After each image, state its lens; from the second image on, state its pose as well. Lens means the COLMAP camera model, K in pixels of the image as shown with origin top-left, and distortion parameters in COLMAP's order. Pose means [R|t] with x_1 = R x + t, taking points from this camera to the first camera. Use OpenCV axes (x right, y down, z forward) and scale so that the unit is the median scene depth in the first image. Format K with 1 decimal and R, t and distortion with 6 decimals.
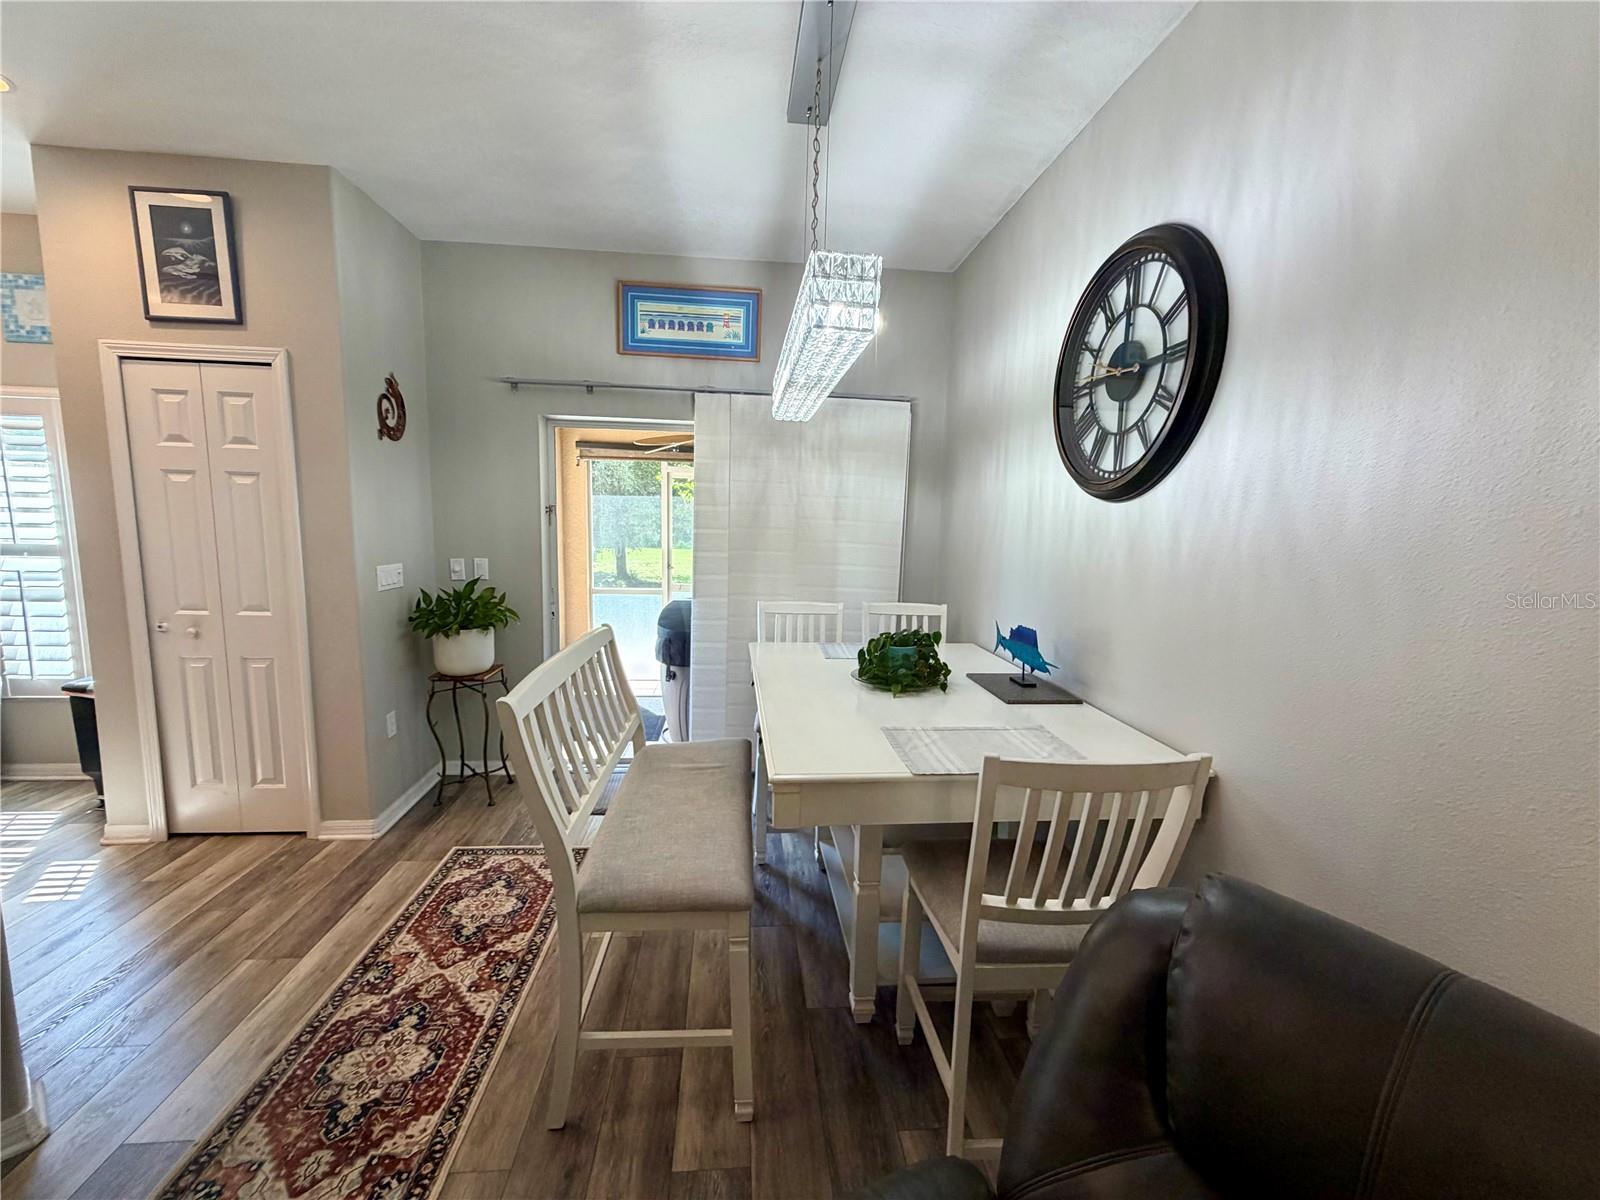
lens RADIAL K [[638.9, 0, 791.8], [0, 638.9, 600.4], [0, 0, 1]] dist [0.001612, 0.000015]
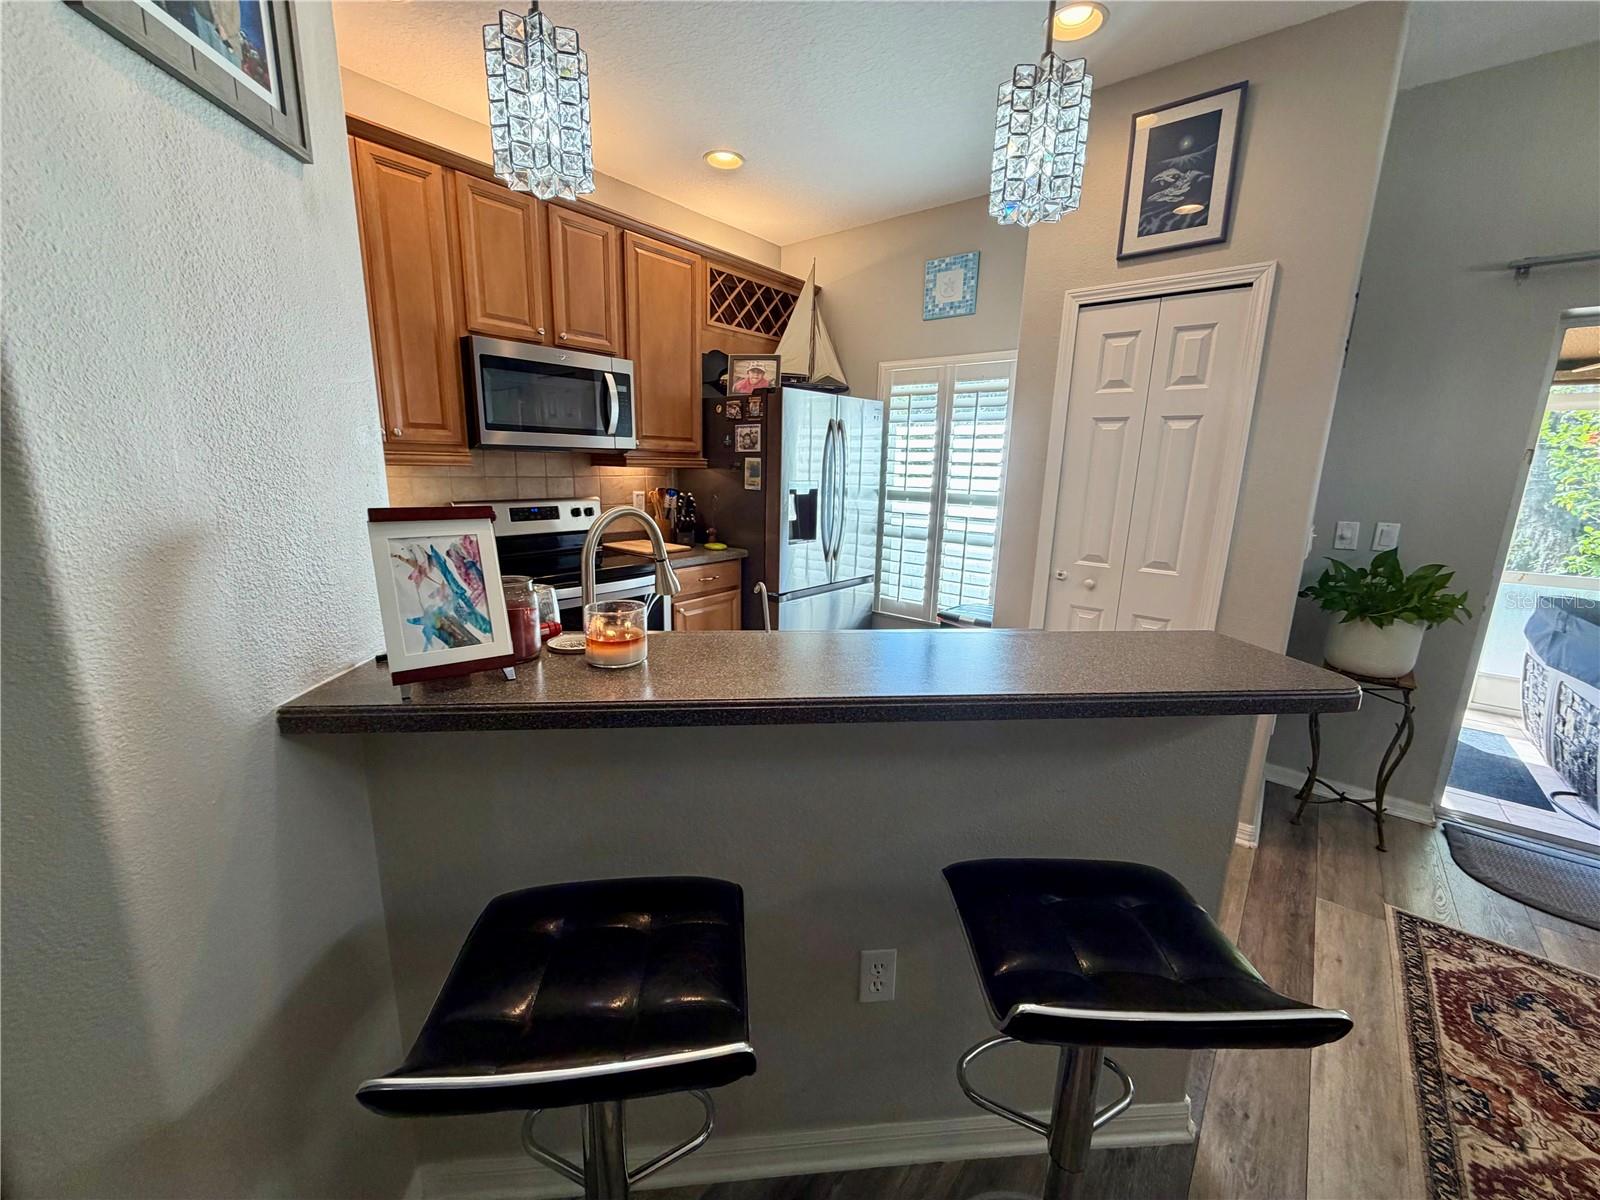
lens RADIAL K [[636.2, 0, 793.1], [0, 636.2, 600.4], [0, 0, 1]] dist [0.000431, -0.000118]
pose [[0.711196, 0.139555, -0.689003, -0.626129], [-0.094906, 0.990185, 0.102596, 0.019146], [0.696558, -0.007575, 0.717461, -0.036053]]
